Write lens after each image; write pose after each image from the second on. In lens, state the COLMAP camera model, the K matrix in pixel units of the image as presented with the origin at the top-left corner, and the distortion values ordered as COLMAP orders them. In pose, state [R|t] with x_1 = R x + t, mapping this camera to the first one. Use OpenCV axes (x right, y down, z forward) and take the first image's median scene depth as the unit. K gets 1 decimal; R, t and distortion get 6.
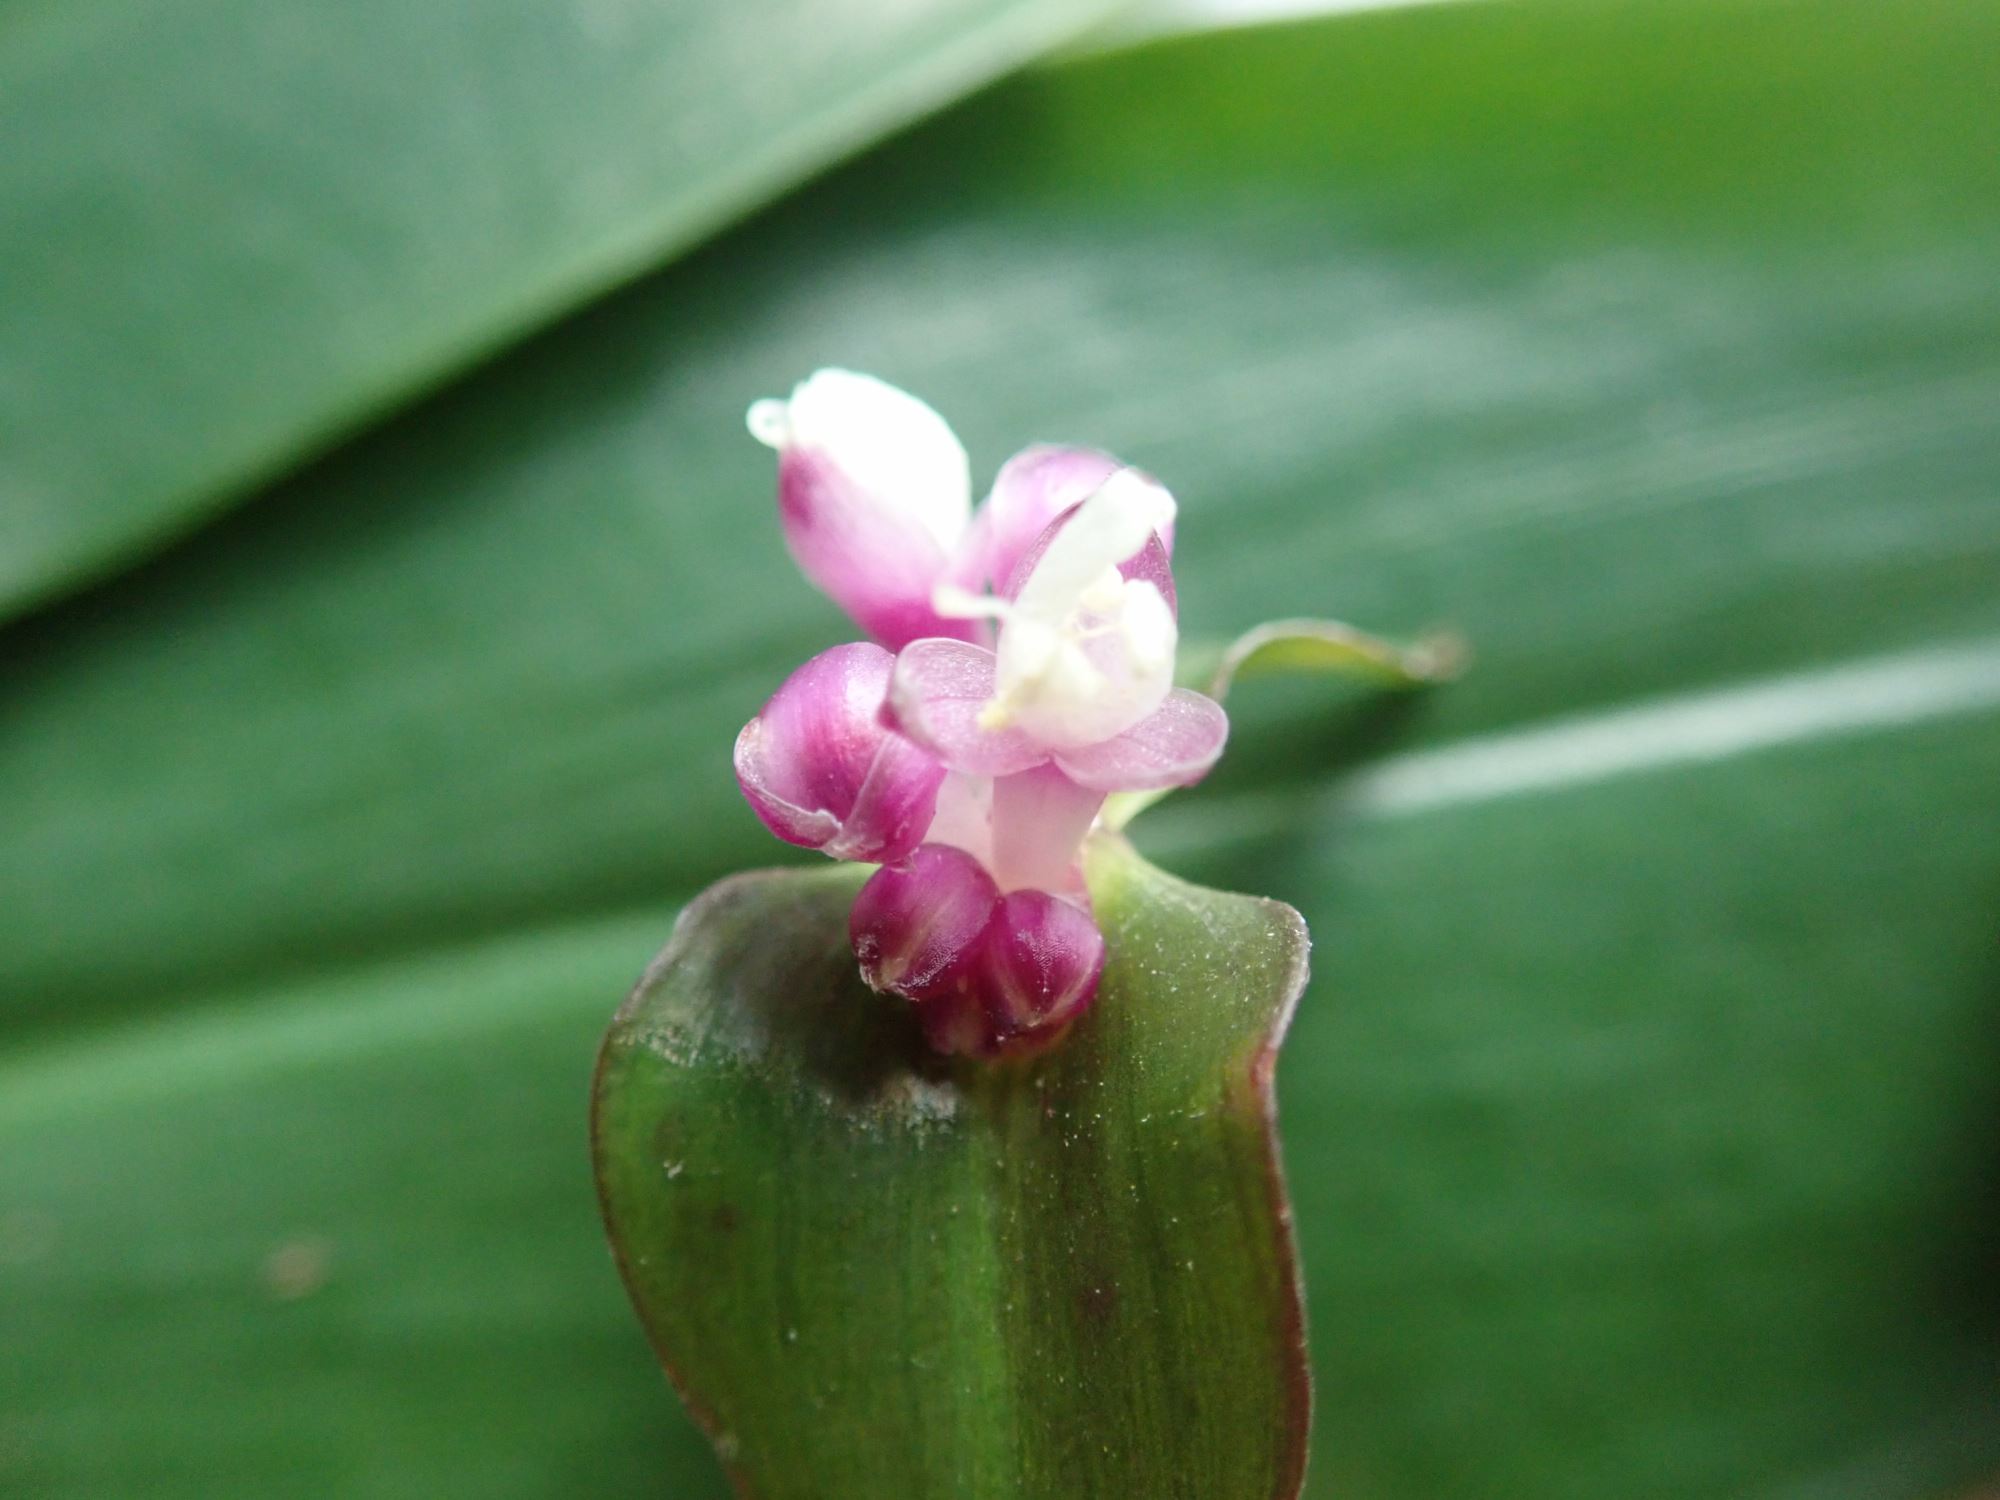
lens RADIAL K [[1720.0, 0, 1000.0], [0, 1720.0, 750.0], [0, 0, 1]] dist [0.005451, 0.003440]
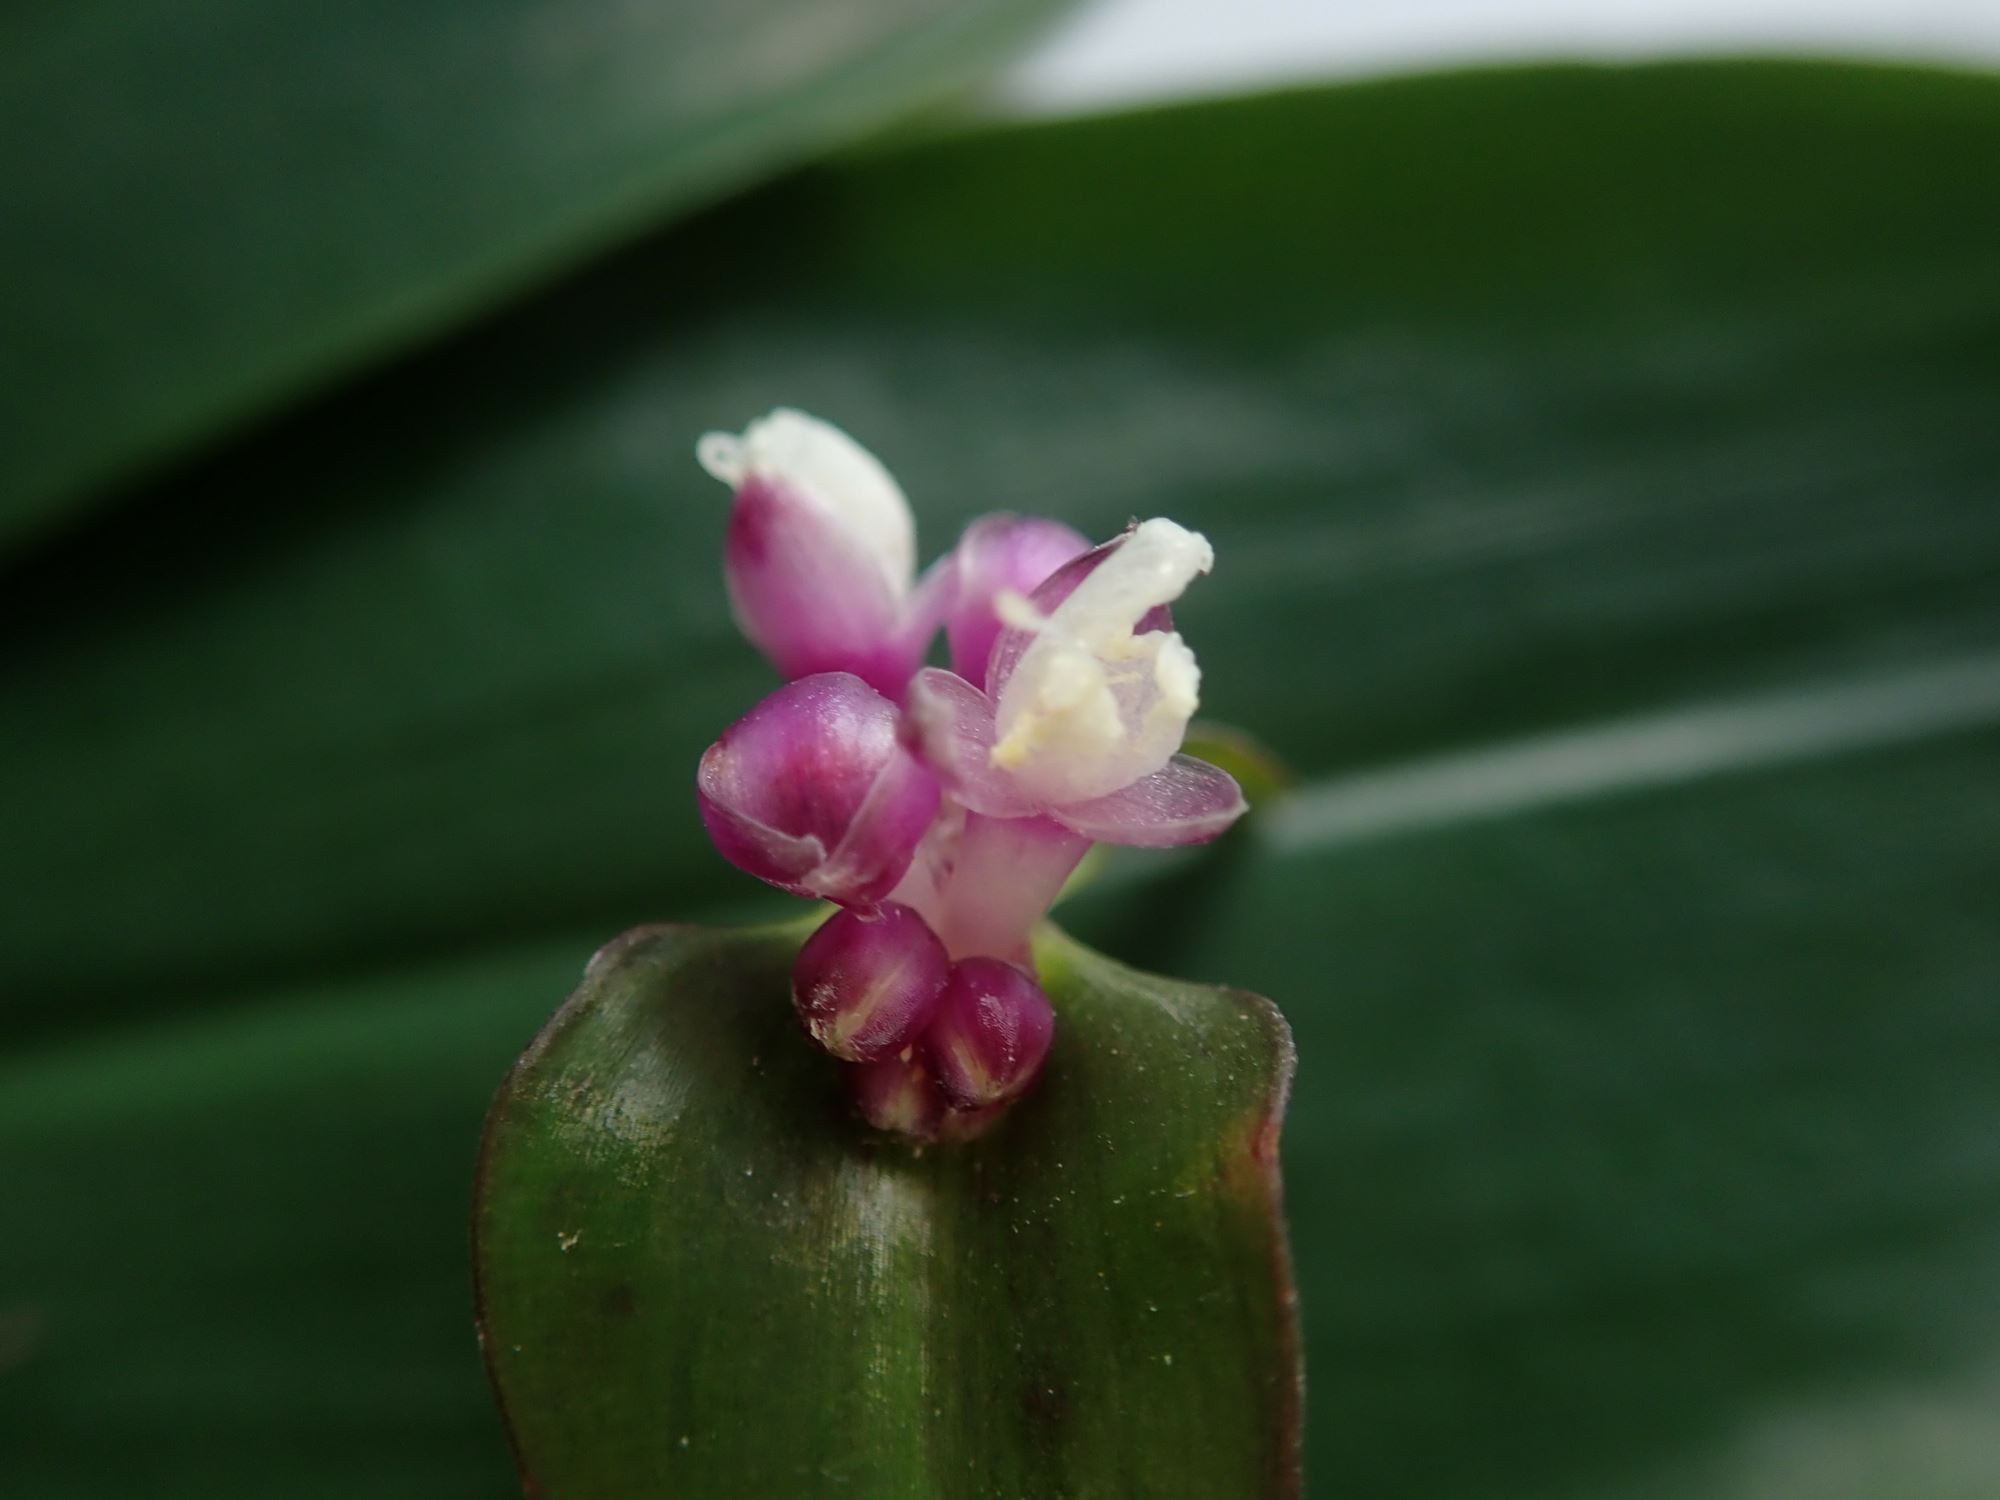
lens RADIAL K [[1720.0, 0, 1000.0], [0, 1720.0, 750.0], [0, 0, 1]] dist [0.005451, 0.003440]
pose [[0.974460, 0.107353, 0.197239, -0.183304], [-0.082311, 0.987951, -0.131064, 0.097695], [-0.208933, 0.111482, 0.971555, 0.076389]]
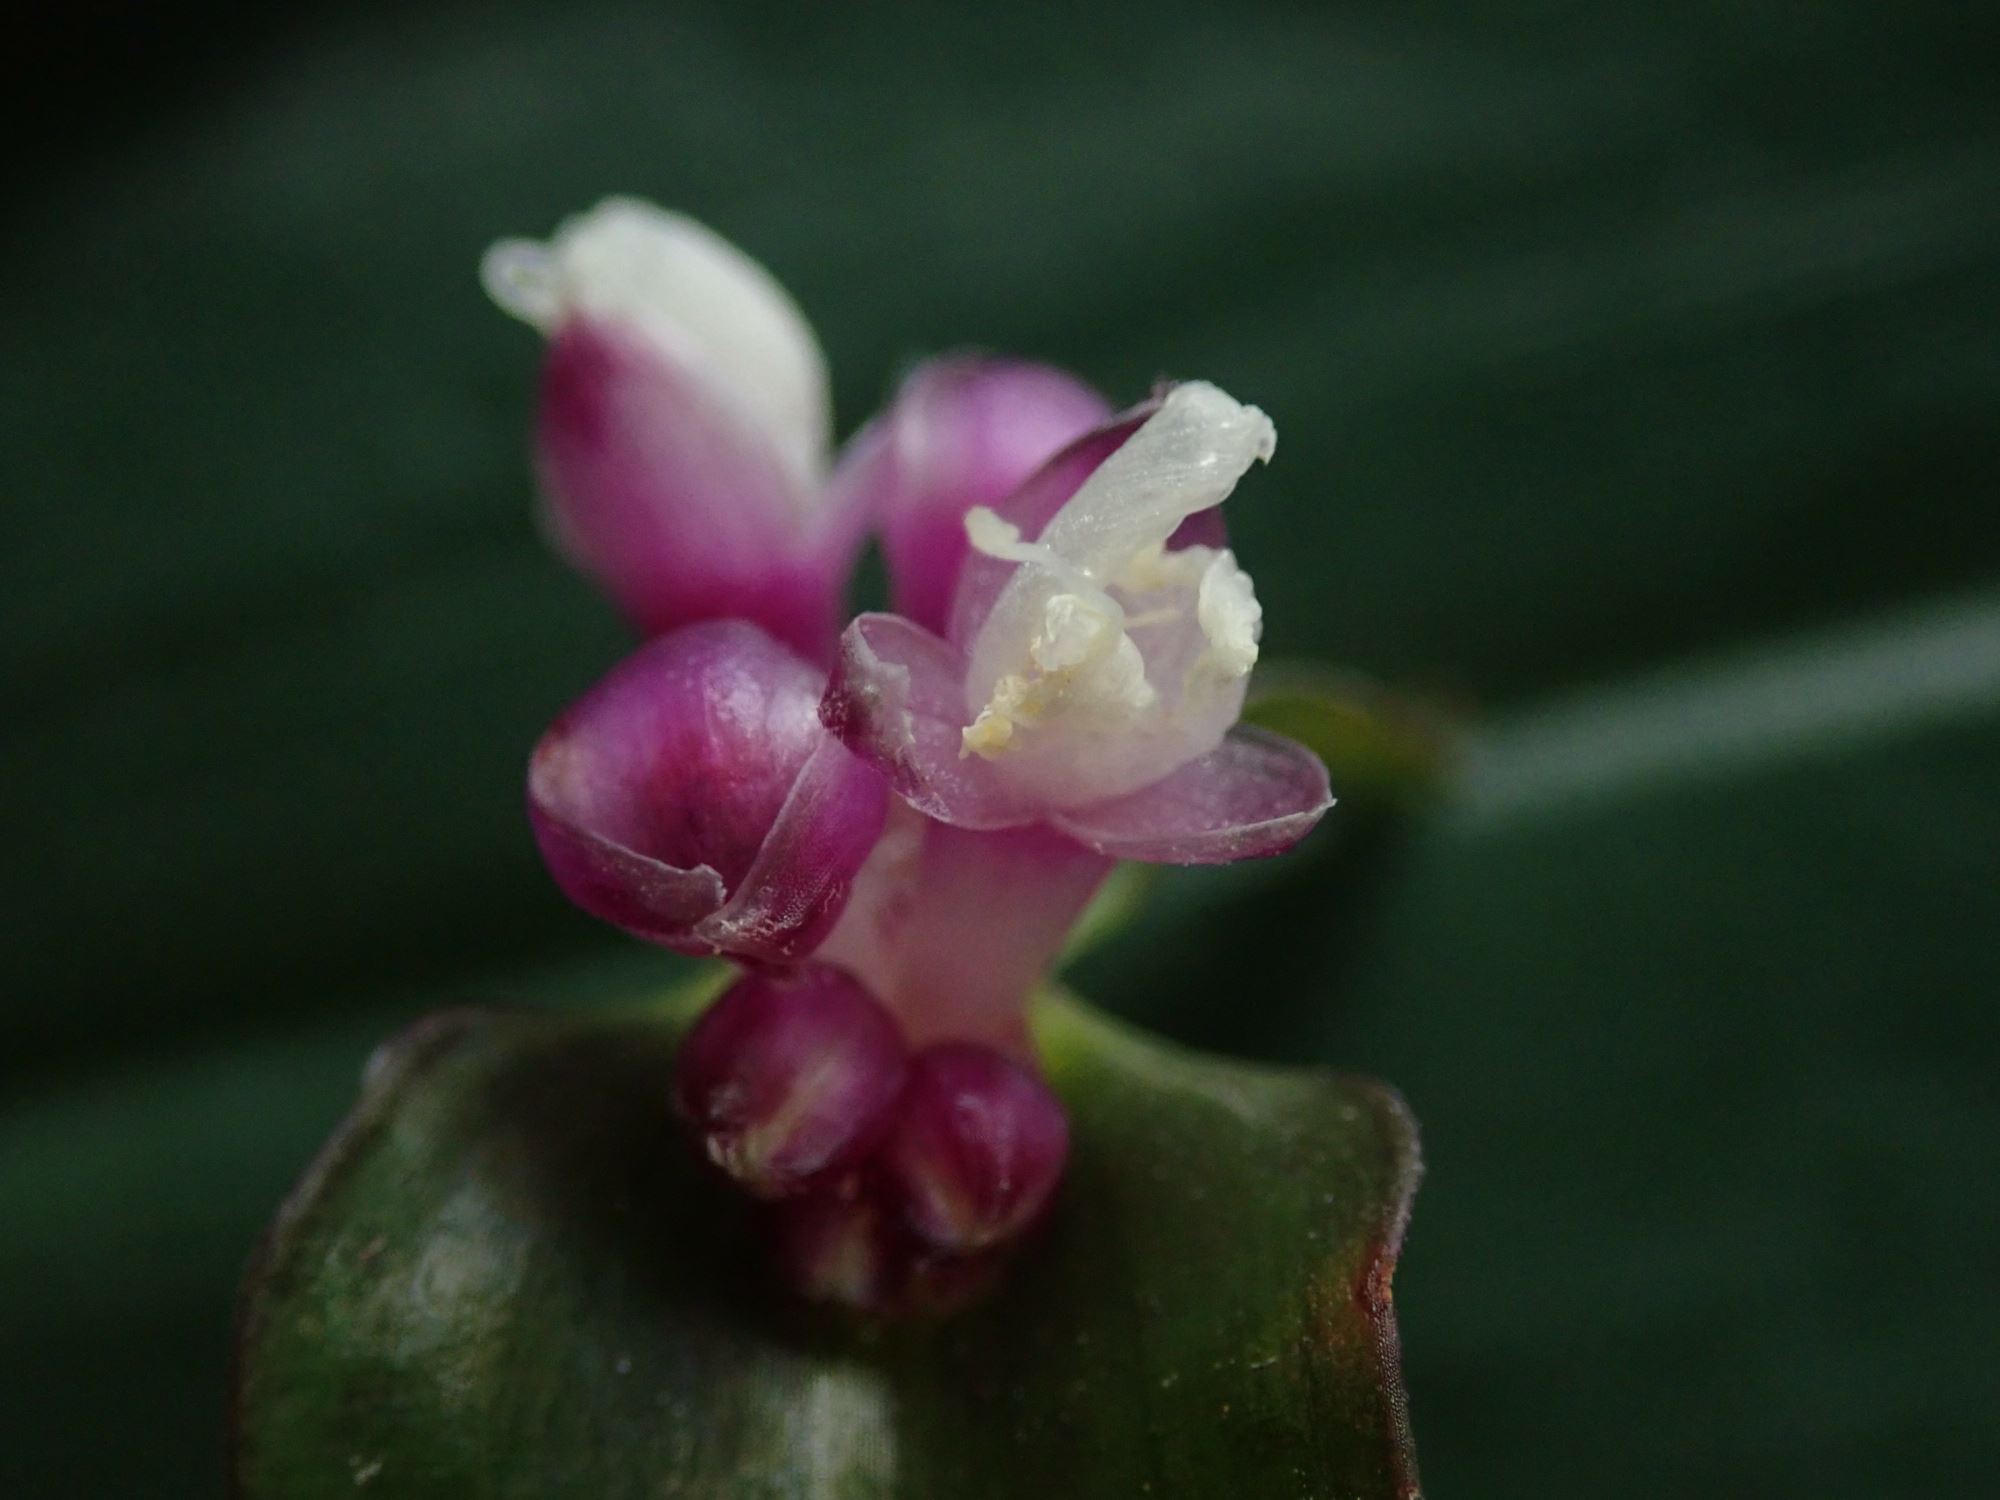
lens RADIAL K [[3604.6, 0, 1000.0], [0, 3604.6, 750.0], [0, 0, 1]] dist [-0.008298, -0.097856]
pose [[0.974787, 0.071755, 0.211283, -0.269353], [-0.048221, 0.992251, -0.114510, 0.134040], [-0.217863, 0.101435, 0.970694, -0.304167]]
